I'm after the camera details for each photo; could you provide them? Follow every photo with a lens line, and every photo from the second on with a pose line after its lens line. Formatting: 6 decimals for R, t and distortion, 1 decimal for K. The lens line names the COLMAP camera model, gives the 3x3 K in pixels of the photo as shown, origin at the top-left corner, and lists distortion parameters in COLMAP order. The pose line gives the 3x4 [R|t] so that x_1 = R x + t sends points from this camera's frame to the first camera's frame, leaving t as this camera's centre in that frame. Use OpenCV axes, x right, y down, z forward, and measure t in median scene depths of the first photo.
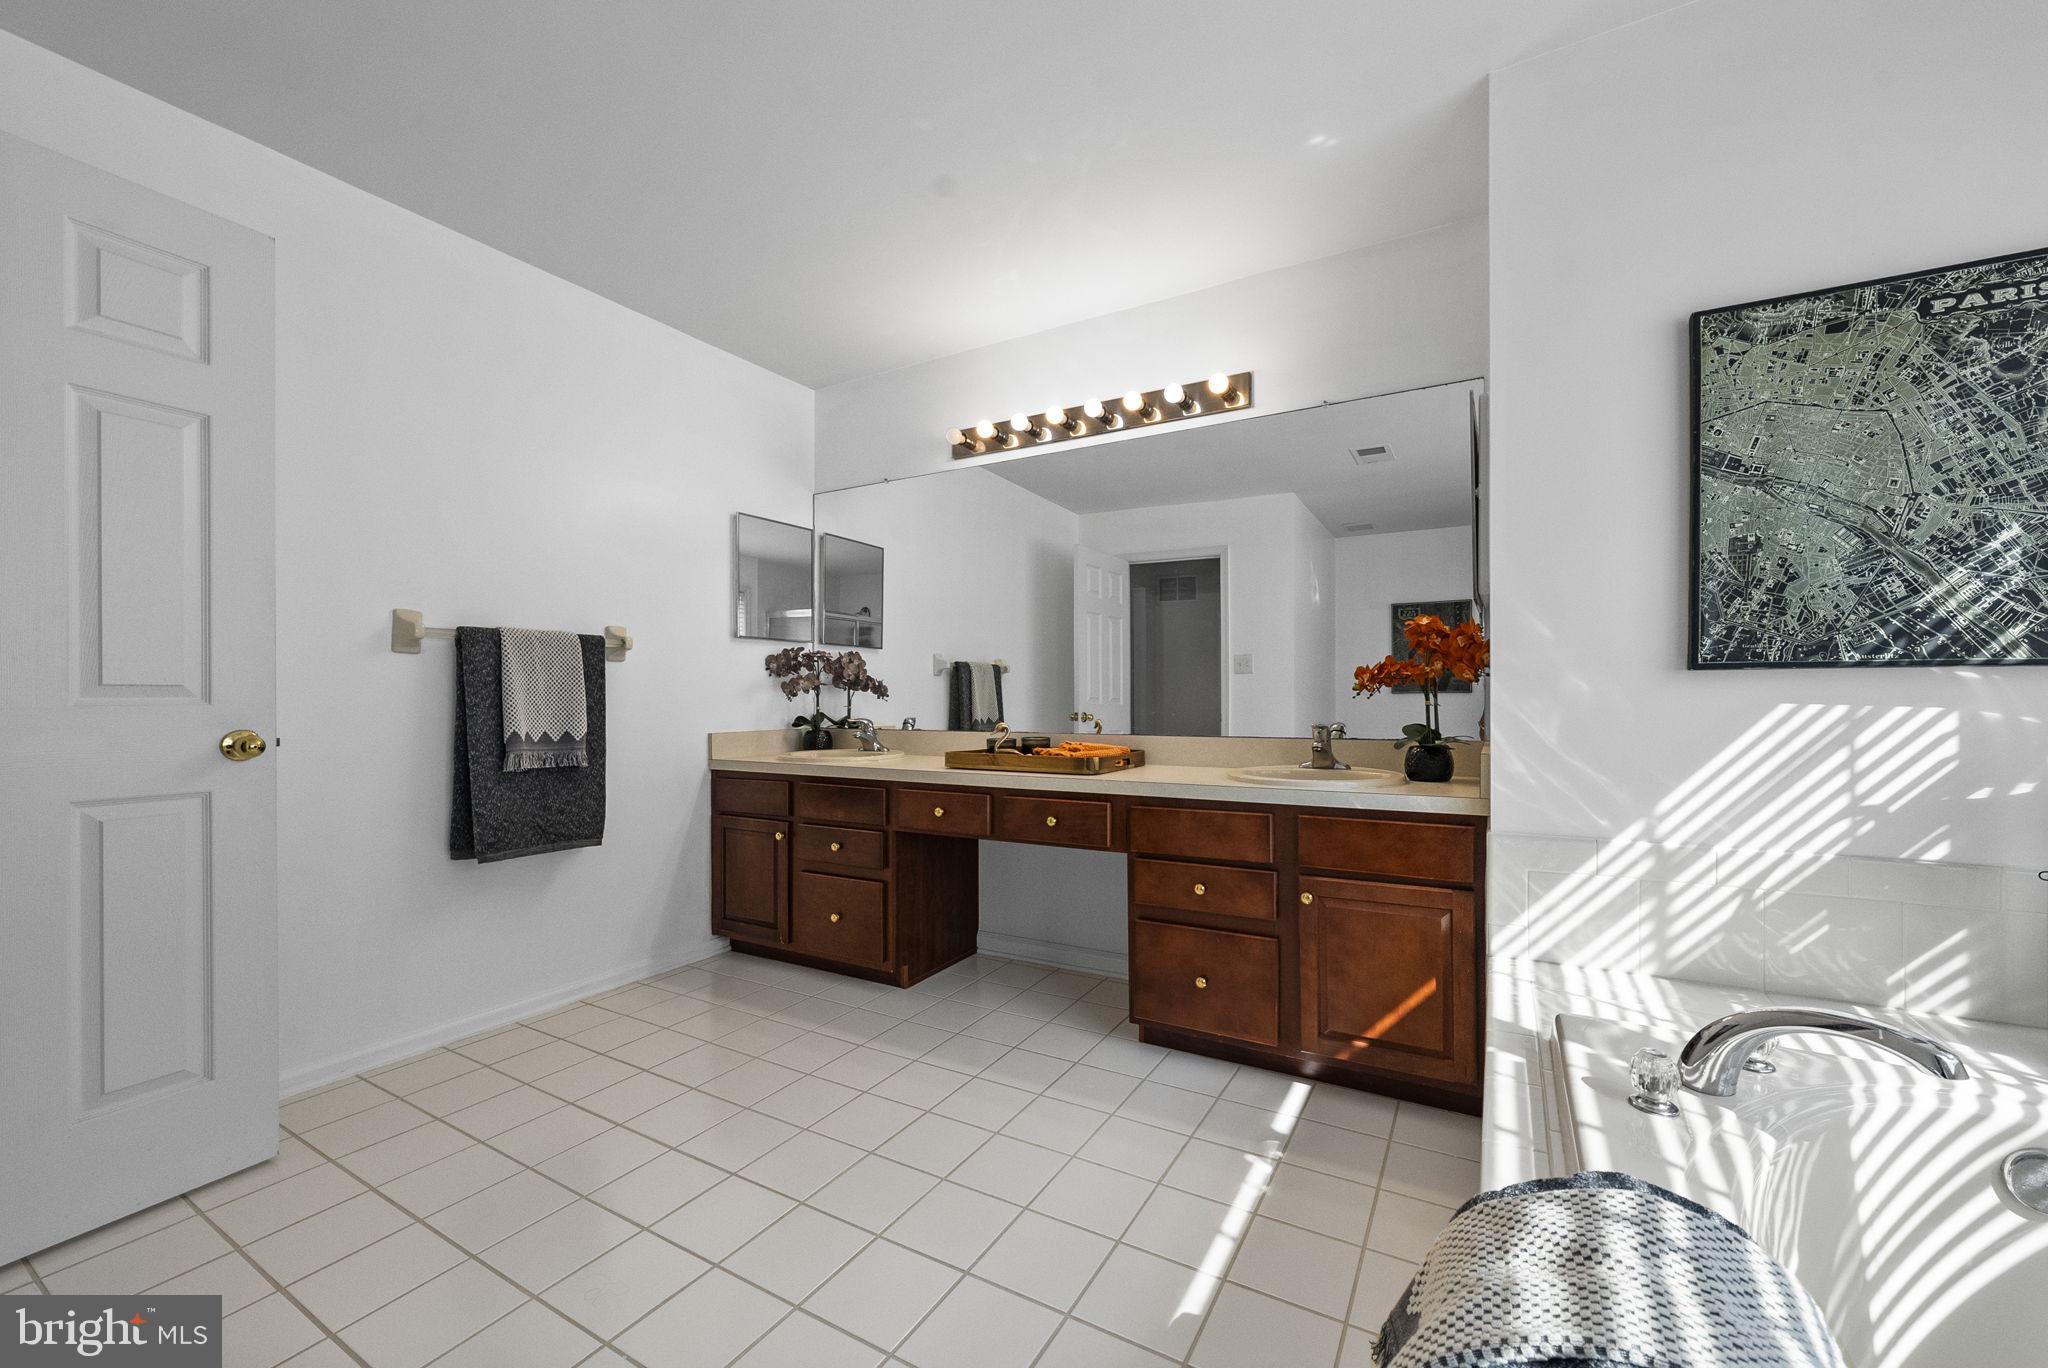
lens RADIAL K [[786.3, 0, 1028.6], [0, 786.3, 706.1], [0, 0, 1]] dist [-0.007042, -0.000148]
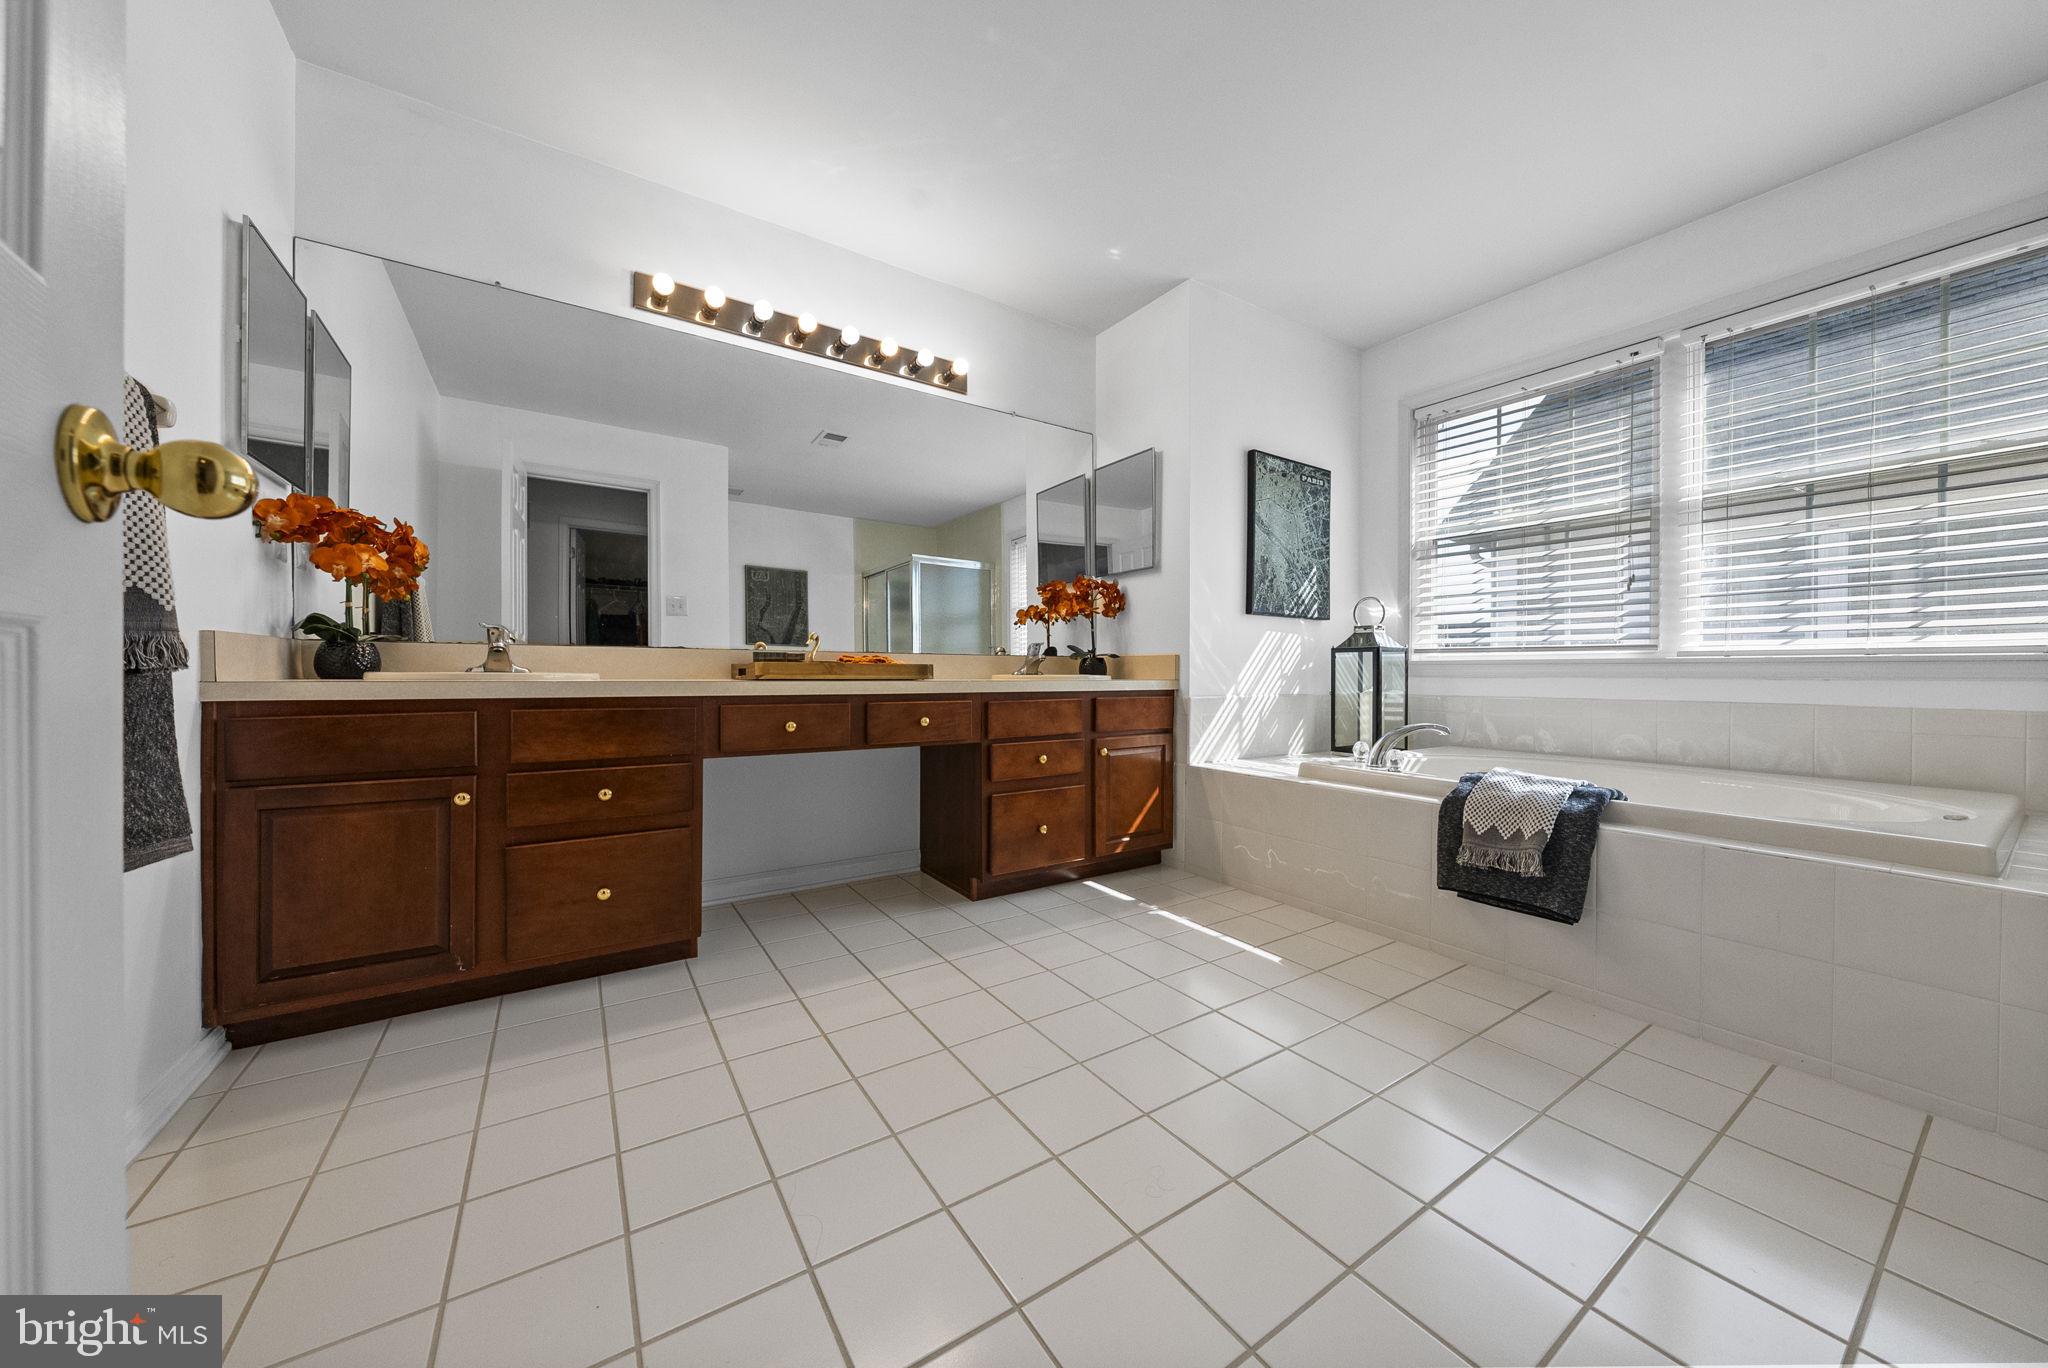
lens RADIAL K [[723.4, 0, 1042.2], [0, 723.4, 681.5], [0, 0, 1]] dist [-0.000636, -0.000120]
pose [[0.433650, -0.001931, 0.901079, -1.183836], [-0.000330, 0.999997, 0.002302, 0.133909], [-0.901081, -0.001296, 0.433649, 0.637938]]
